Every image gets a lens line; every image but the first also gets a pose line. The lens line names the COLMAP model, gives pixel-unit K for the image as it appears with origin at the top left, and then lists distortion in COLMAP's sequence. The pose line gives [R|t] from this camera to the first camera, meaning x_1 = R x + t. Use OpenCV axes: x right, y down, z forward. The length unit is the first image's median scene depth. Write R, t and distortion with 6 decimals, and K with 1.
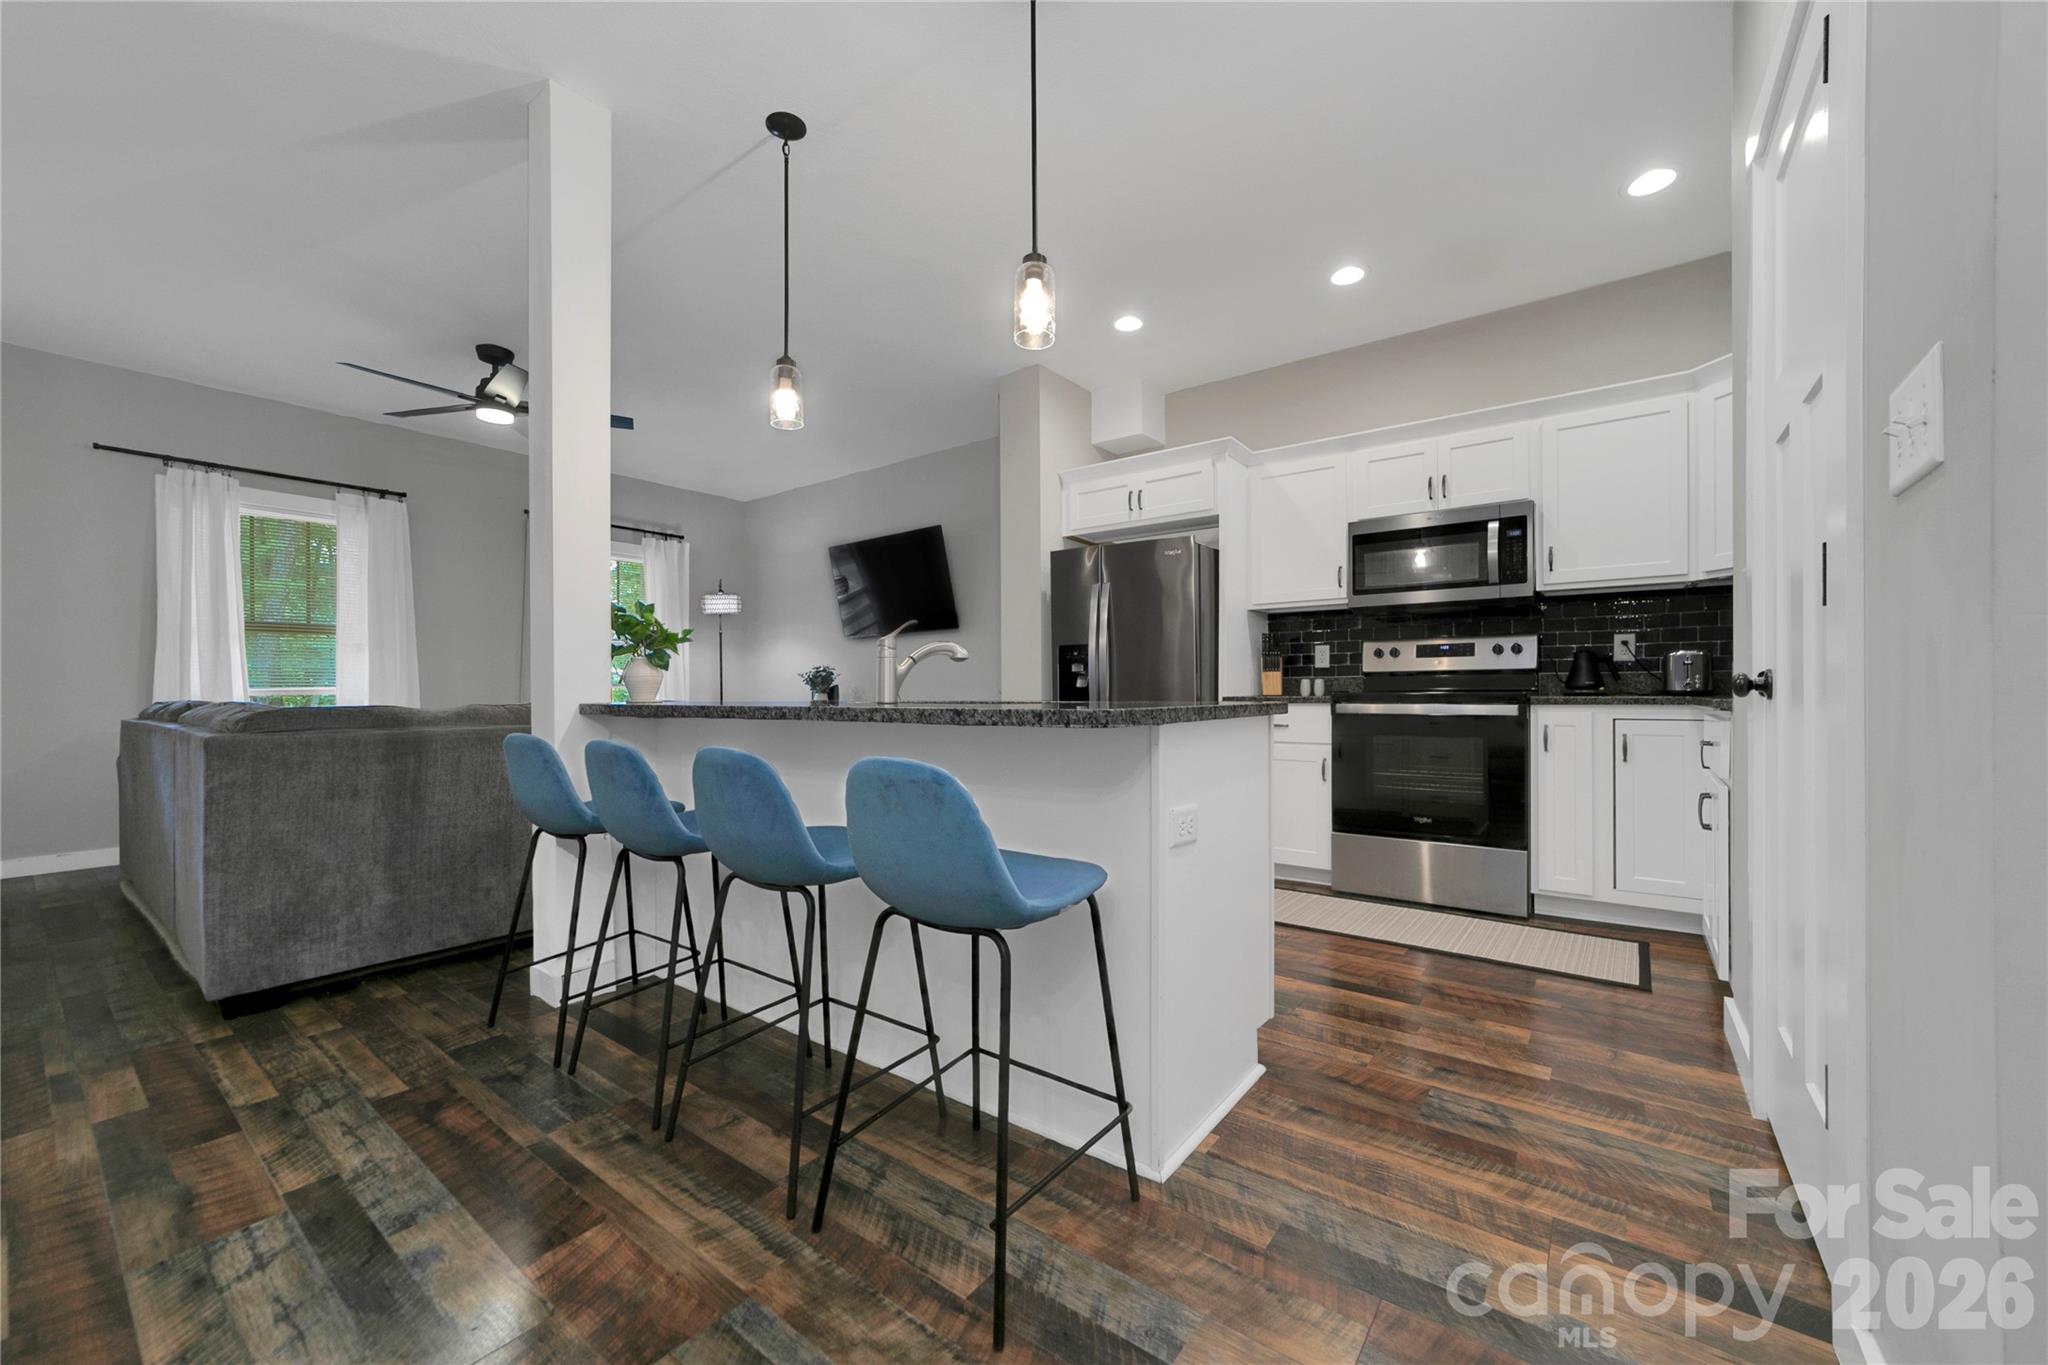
lens RADIAL K [[786.0, 0, 1029.1], [0, 786.0, 692.4], [0, 0, 1]] dist [-0.010653, 0.000040]
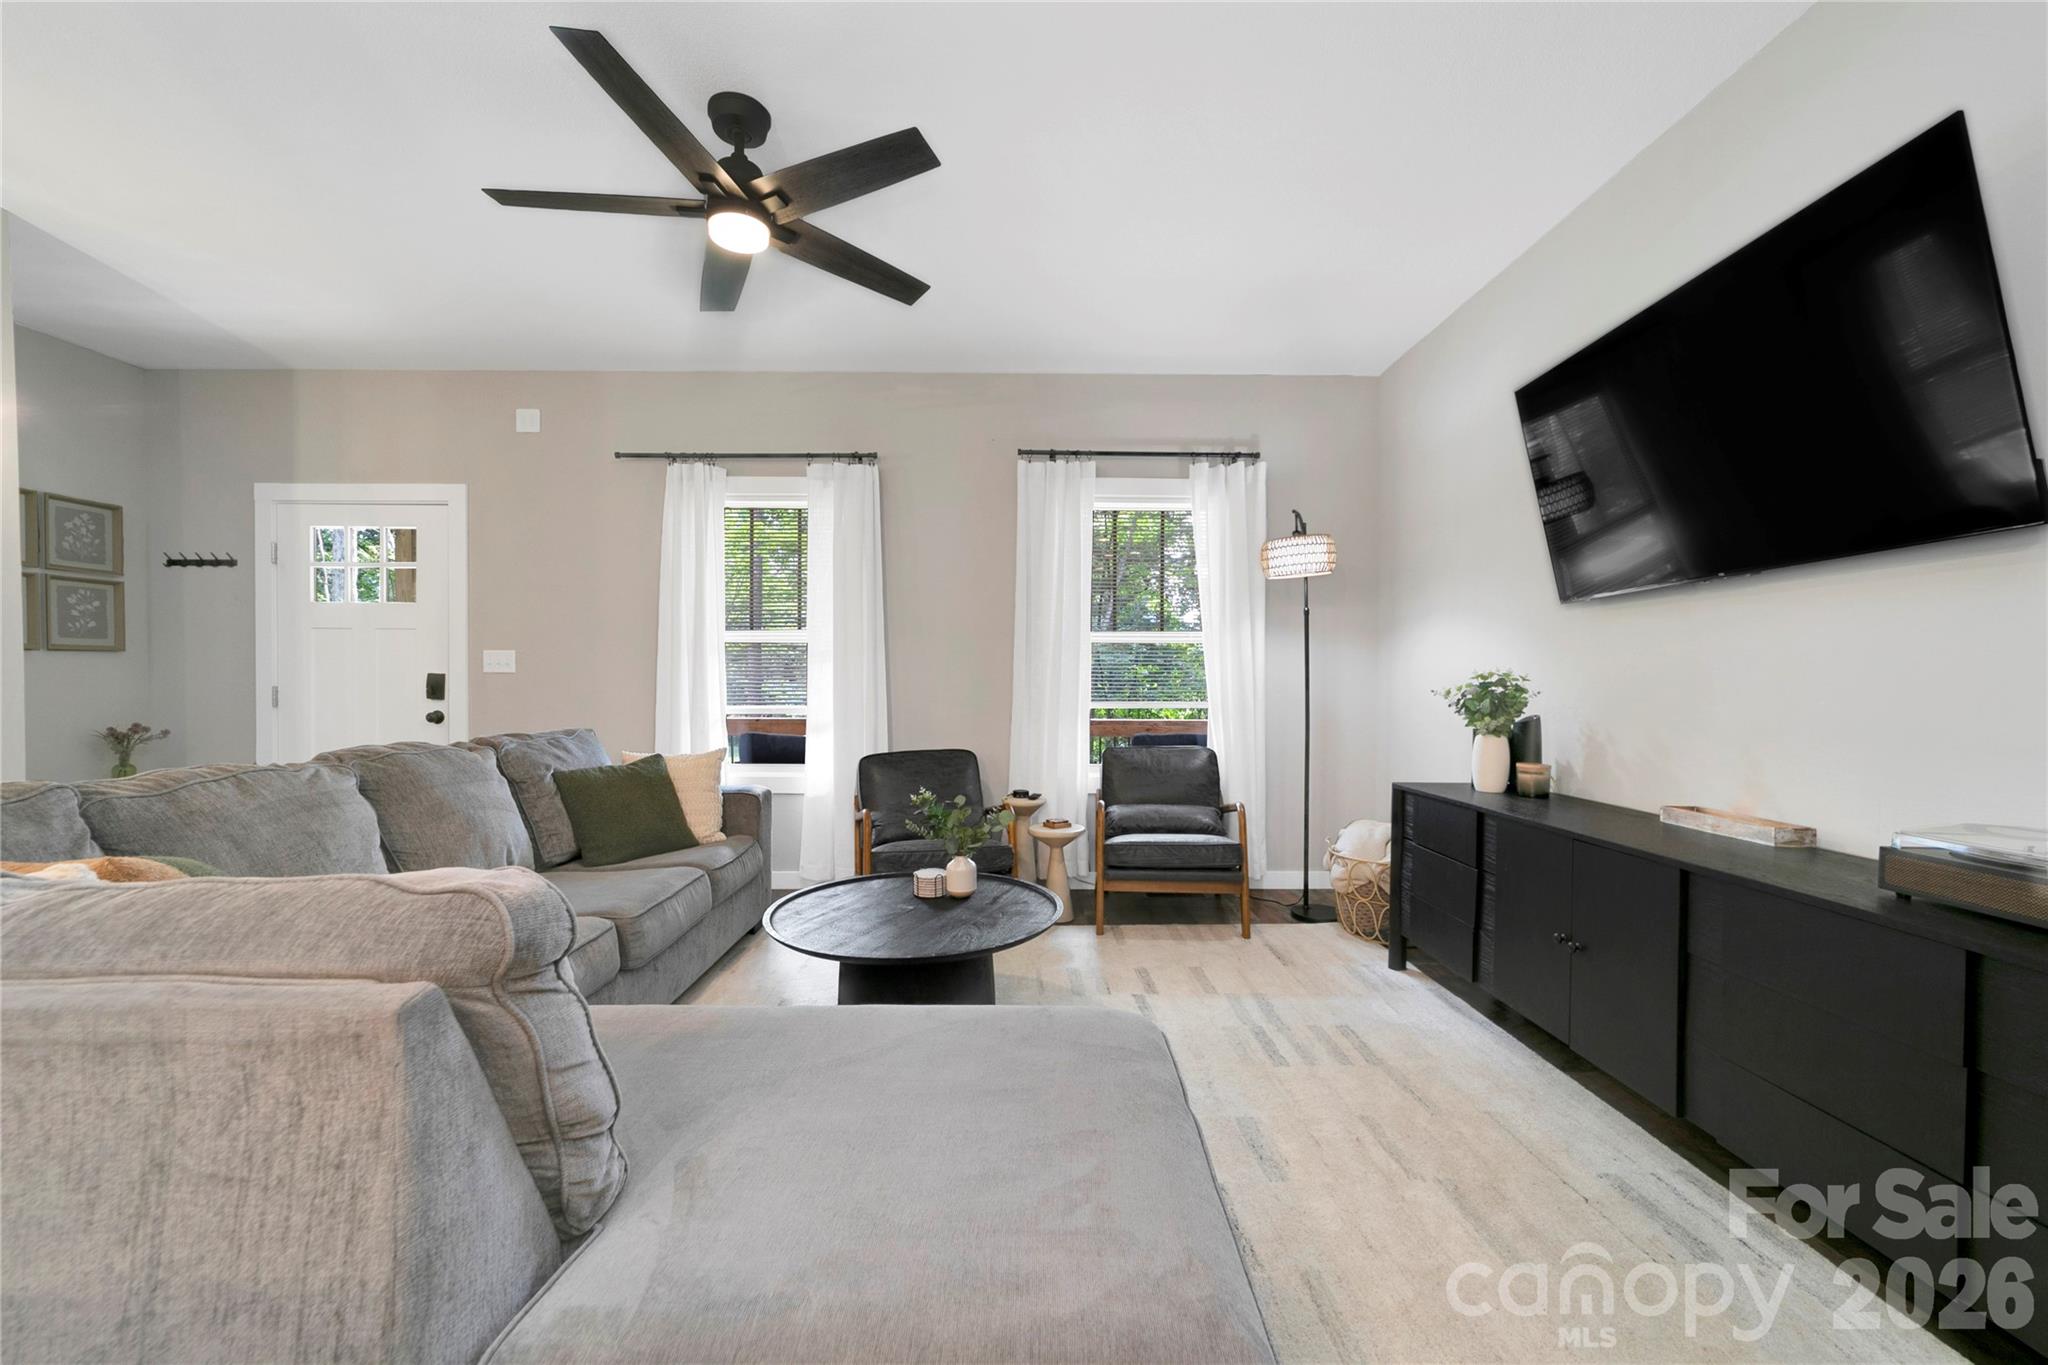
lens RADIAL K [[786.0, 0, 1029.1], [0, 786.0, 692.4], [0, 0, 1]] dist [-0.010653, 0.000040]
pose [[0.613752, 0.014607, -0.789364, -0.096013], [-0.005296, 0.999883, 0.014384, -0.031900], [0.789481, -0.004647, 0.613757, 0.624764]]
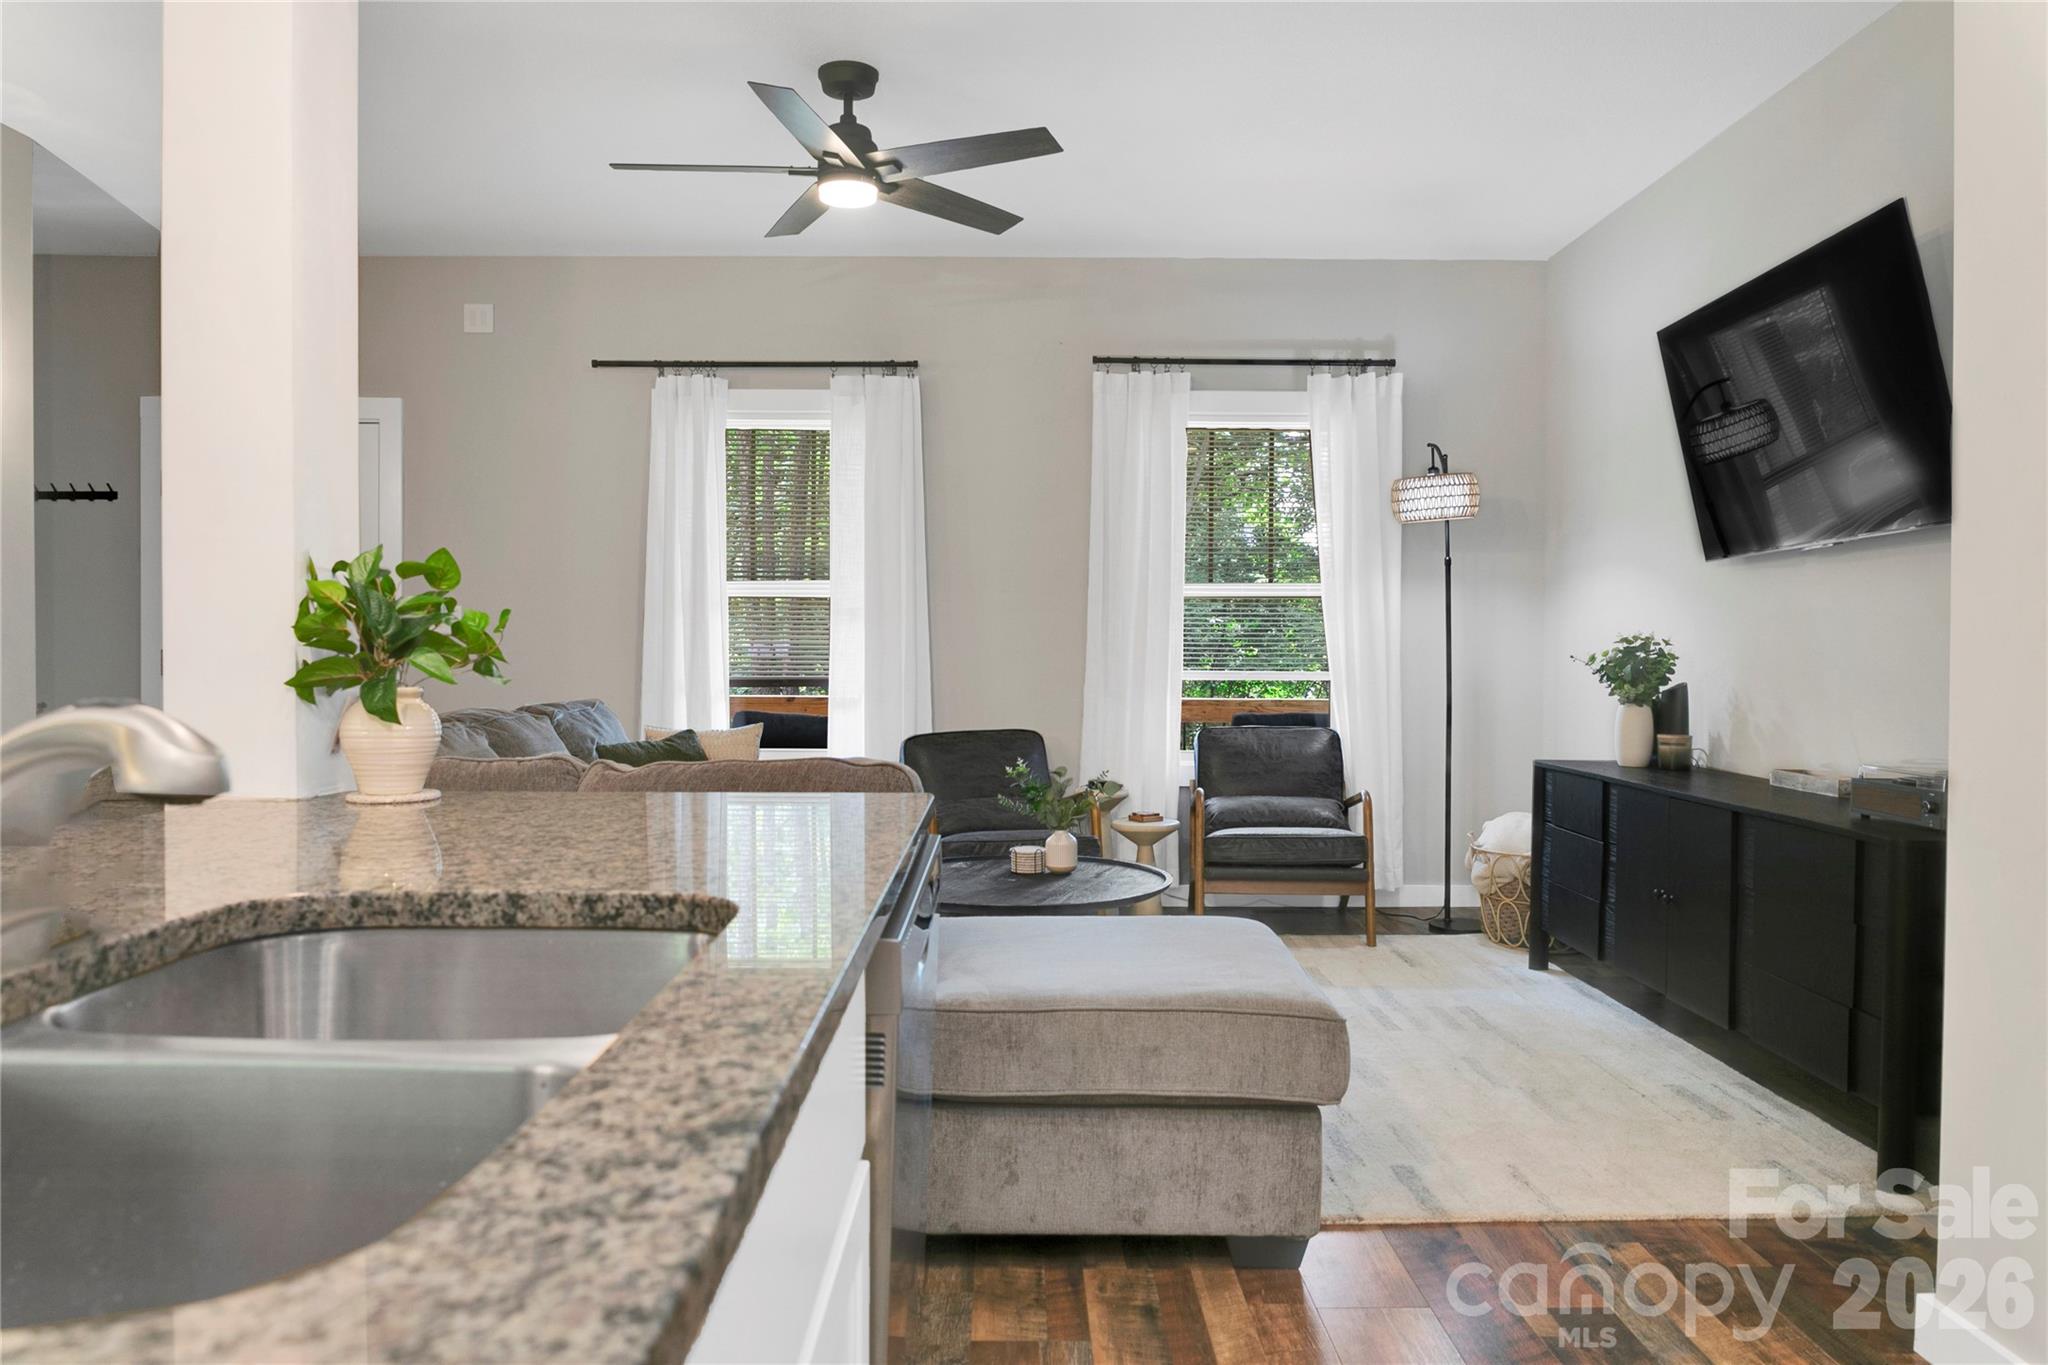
lens RADIAL K [[1414.8, 0, 1021.4], [0, 1414.8, 670.4], [0, 0, 1]] dist [-0.002643, -0.000372]
pose [[0.609728, 0.017882, -0.792409, 0.131205], [-0.005431, 0.999816, 0.018384, -0.032273], [0.792592, -0.006906, 0.609713, 0.372597]]
